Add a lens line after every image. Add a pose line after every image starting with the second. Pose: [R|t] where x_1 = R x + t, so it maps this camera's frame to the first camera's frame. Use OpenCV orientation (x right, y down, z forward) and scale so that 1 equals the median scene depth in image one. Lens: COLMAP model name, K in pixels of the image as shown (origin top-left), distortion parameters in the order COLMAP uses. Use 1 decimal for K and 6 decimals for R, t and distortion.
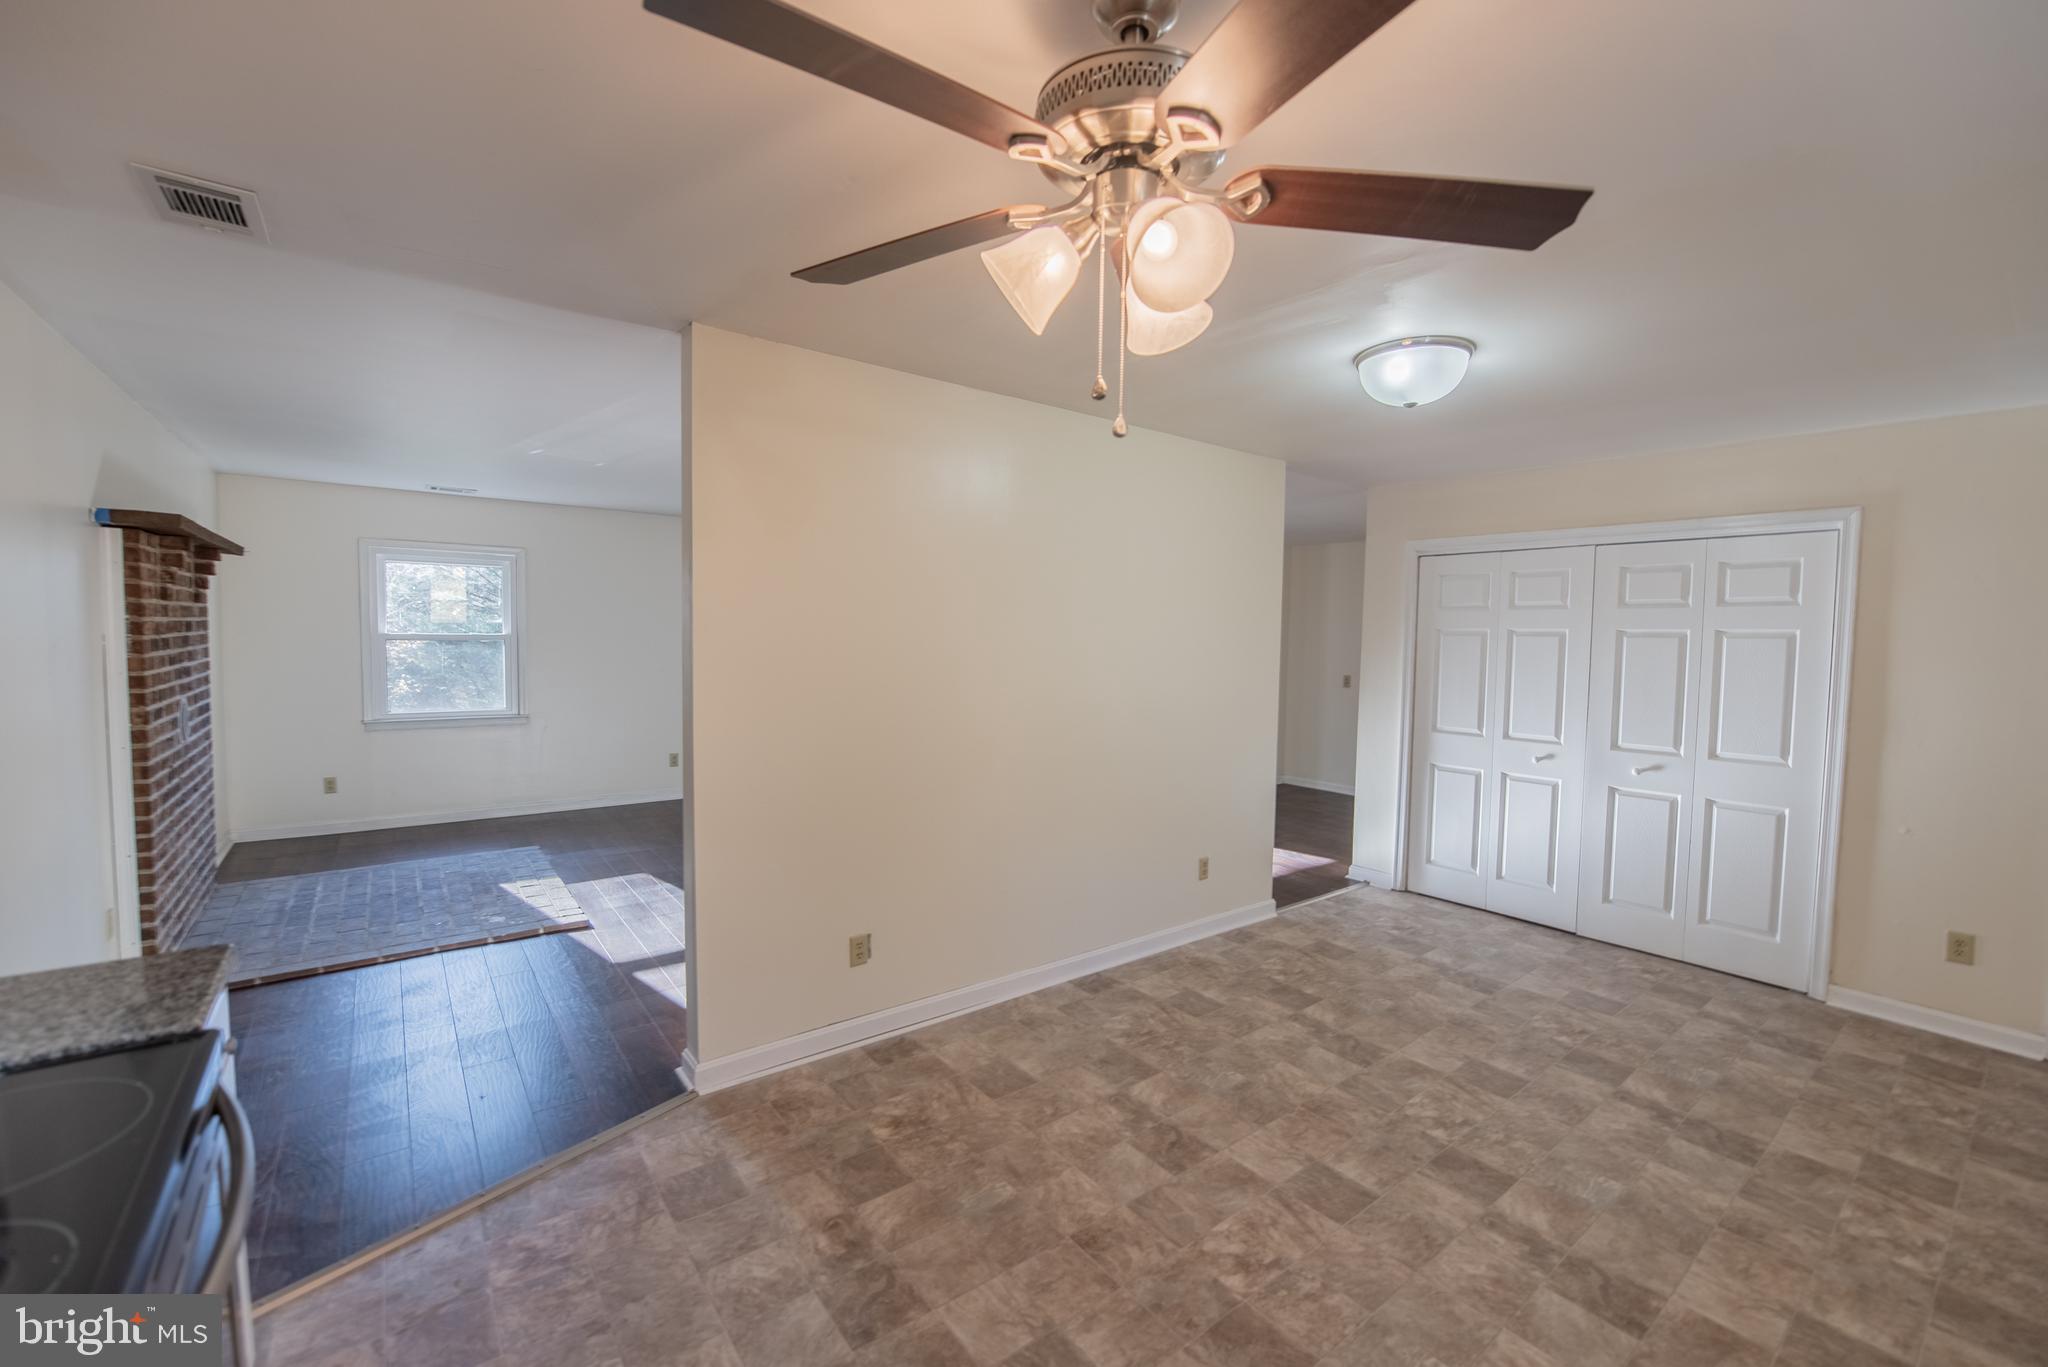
lens RADIAL K [[834.1, 0, 1021.8], [0, 834.1, 676.8], [0, 0, 1]] dist [-0.018061, -0.001692]
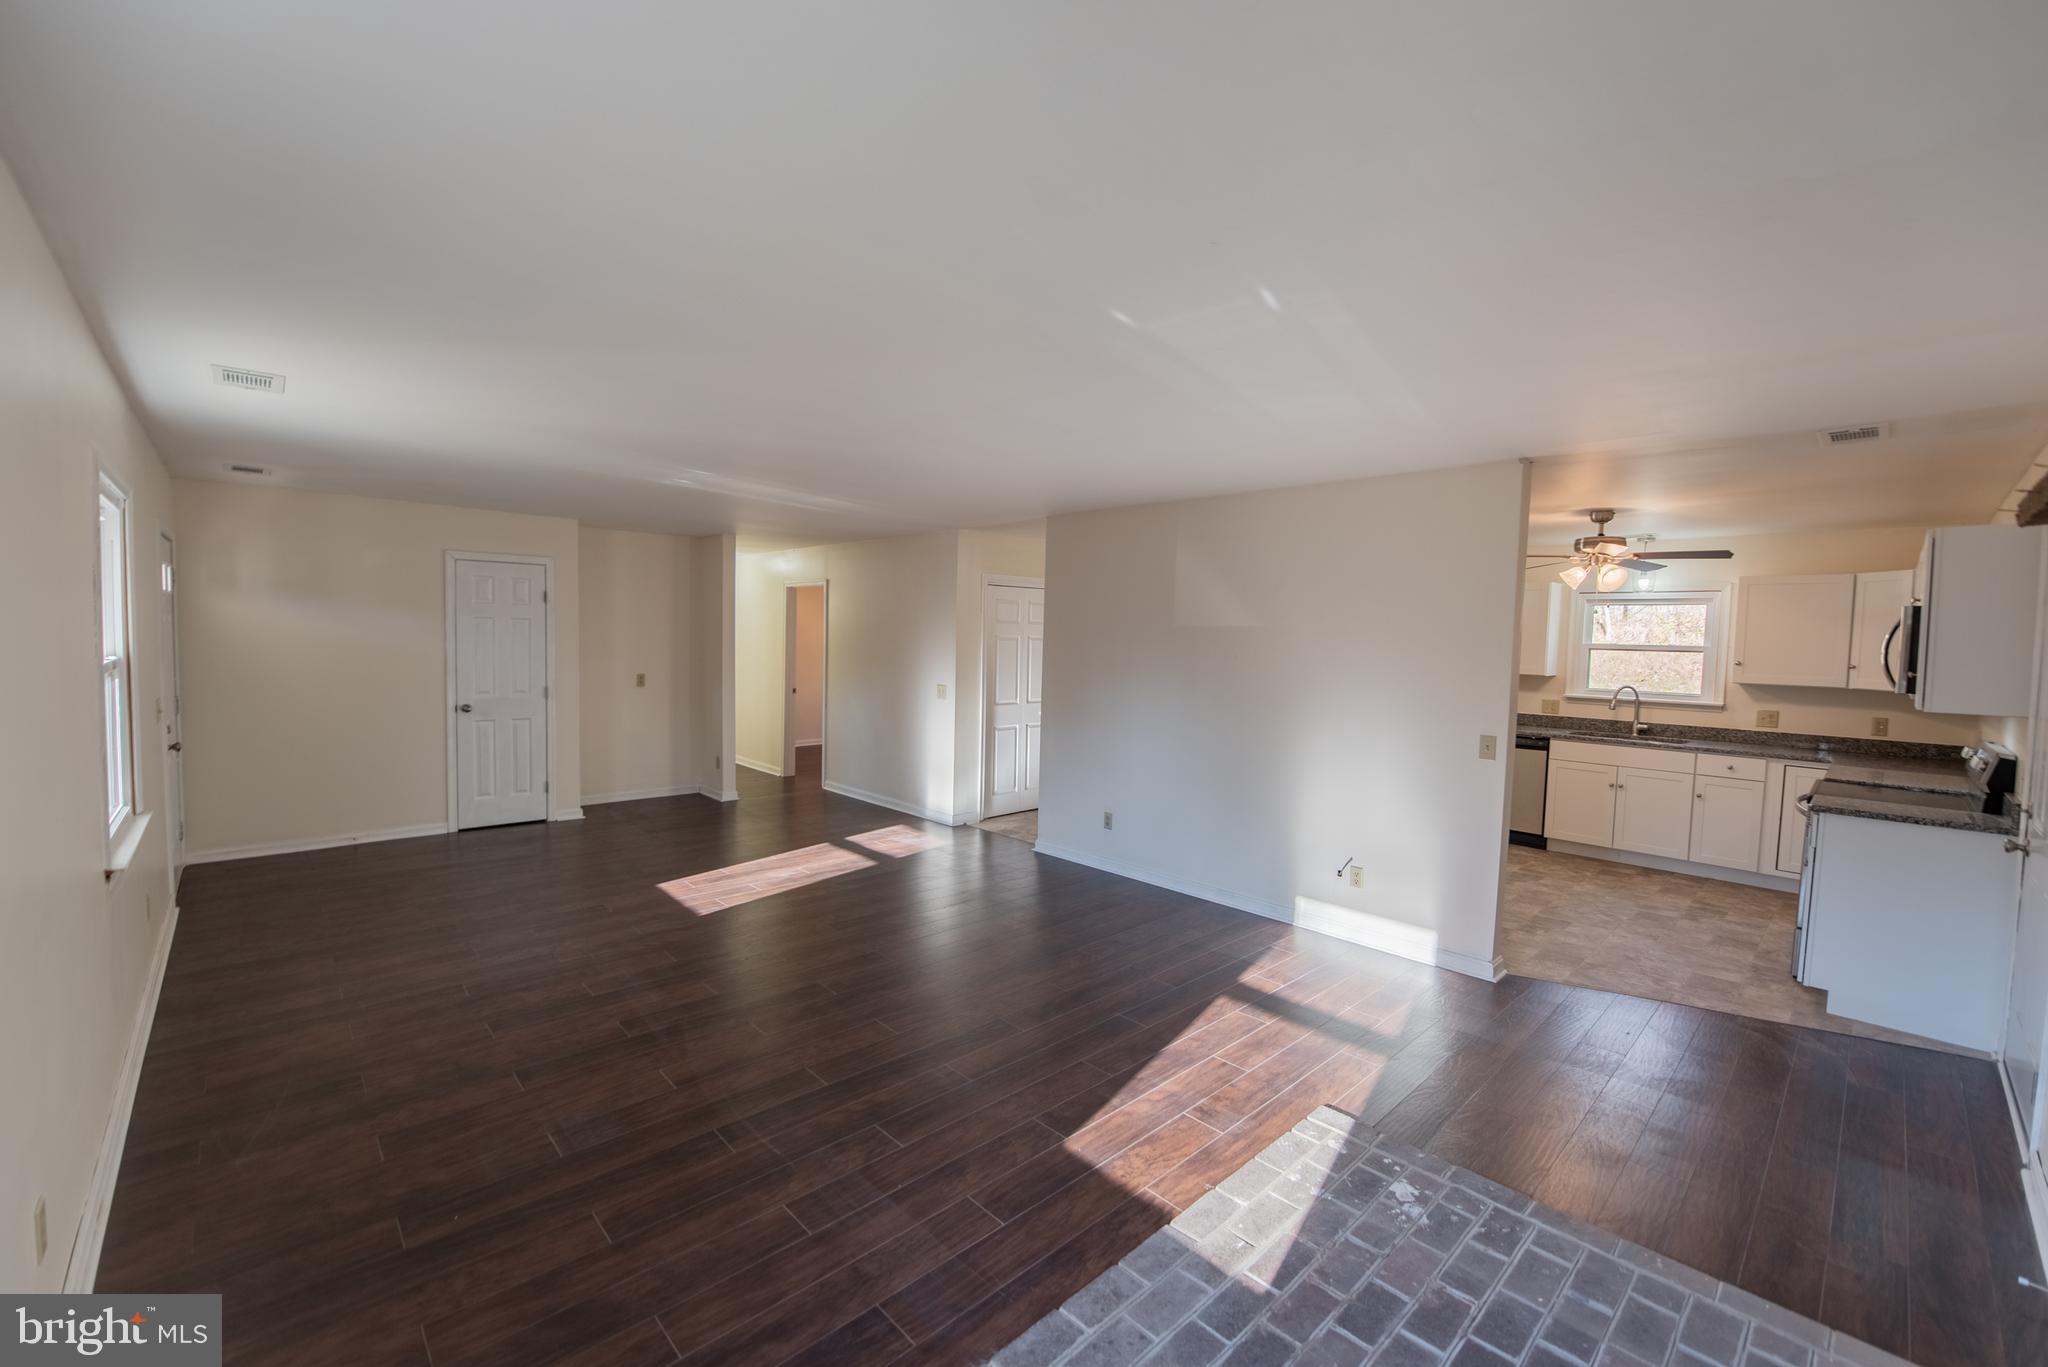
lens RADIAL K [[834.1, 0, 1016.5], [0, 834.1, 678.4], [0, 0, 1]] dist [-0.018061, -0.001692]
pose [[-0.098527, -0.073443, 0.992421, -1.584937], [0.026966, 0.996710, 0.076438, -0.150458], [-0.994769, 0.034293, -0.096222, 1.810488]]
